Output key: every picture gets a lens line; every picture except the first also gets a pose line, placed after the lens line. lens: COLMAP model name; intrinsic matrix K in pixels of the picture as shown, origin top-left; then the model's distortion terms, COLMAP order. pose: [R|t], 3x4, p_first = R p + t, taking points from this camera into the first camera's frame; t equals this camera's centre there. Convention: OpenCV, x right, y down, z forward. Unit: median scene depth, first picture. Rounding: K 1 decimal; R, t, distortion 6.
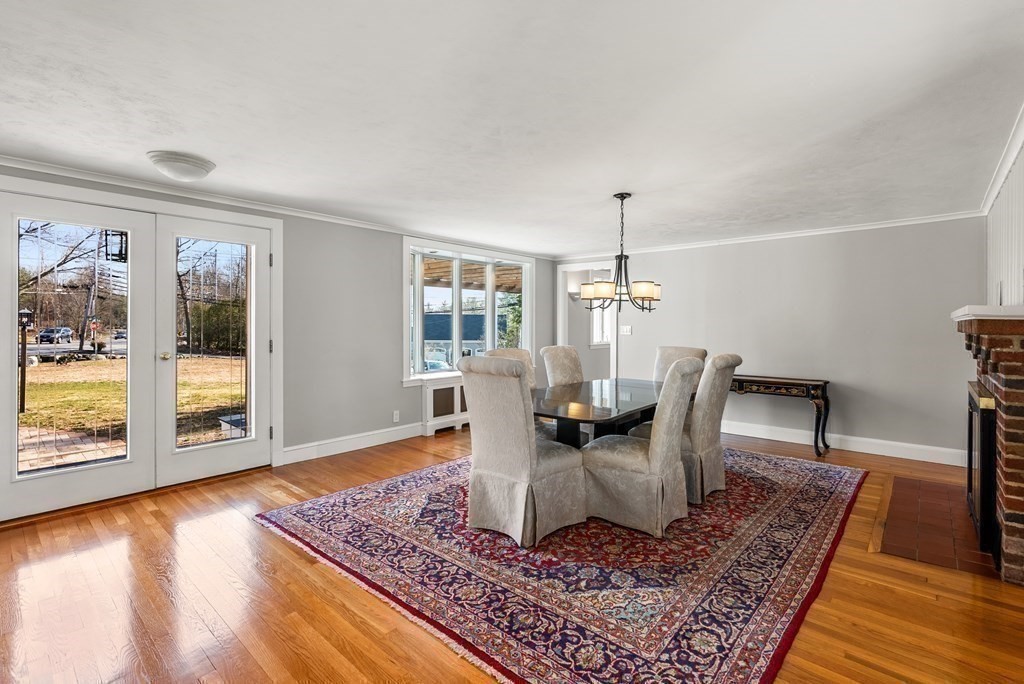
lens RADIAL K [[469.6, 0, 504.6], [0, 469.6, 321.7], [0, 0, 1]] dist [-0.006155, 0.001751]
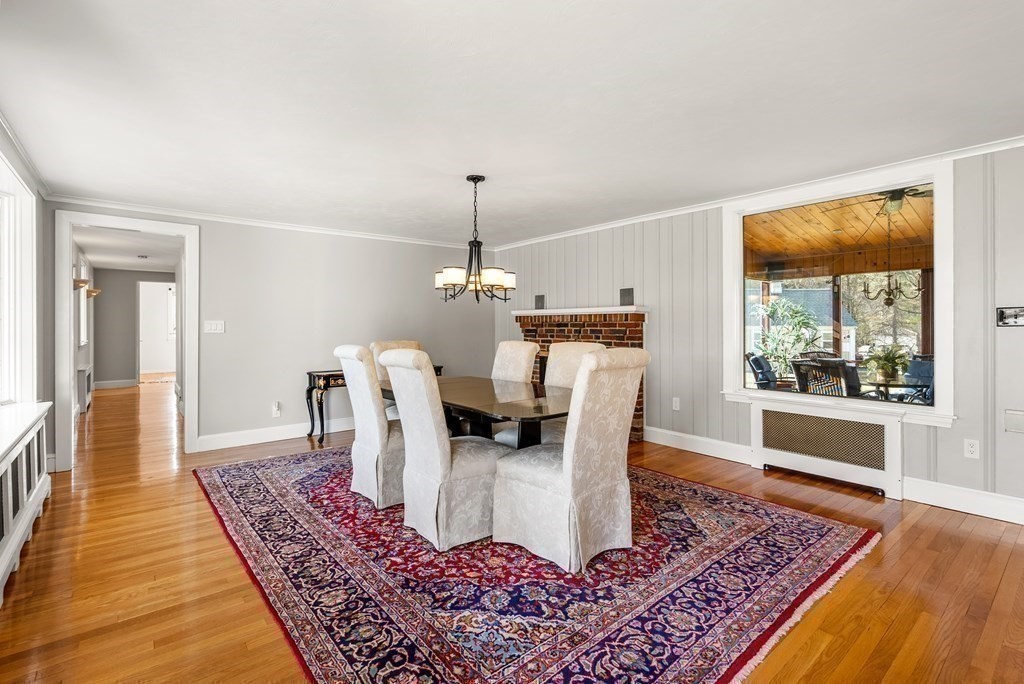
lens RADIAL K [[469.6, 0, 510.2], [0, 469.6, 335.7], [0, 0, 1]] dist [-0.006155, 0.001751]
pose [[0.161507, -0.027610, 0.986485, -0.963949], [0.001054, 0.999613, 0.027805, 0.028918], [-0.986871, -0.003451, 0.161473, 1.134126]]
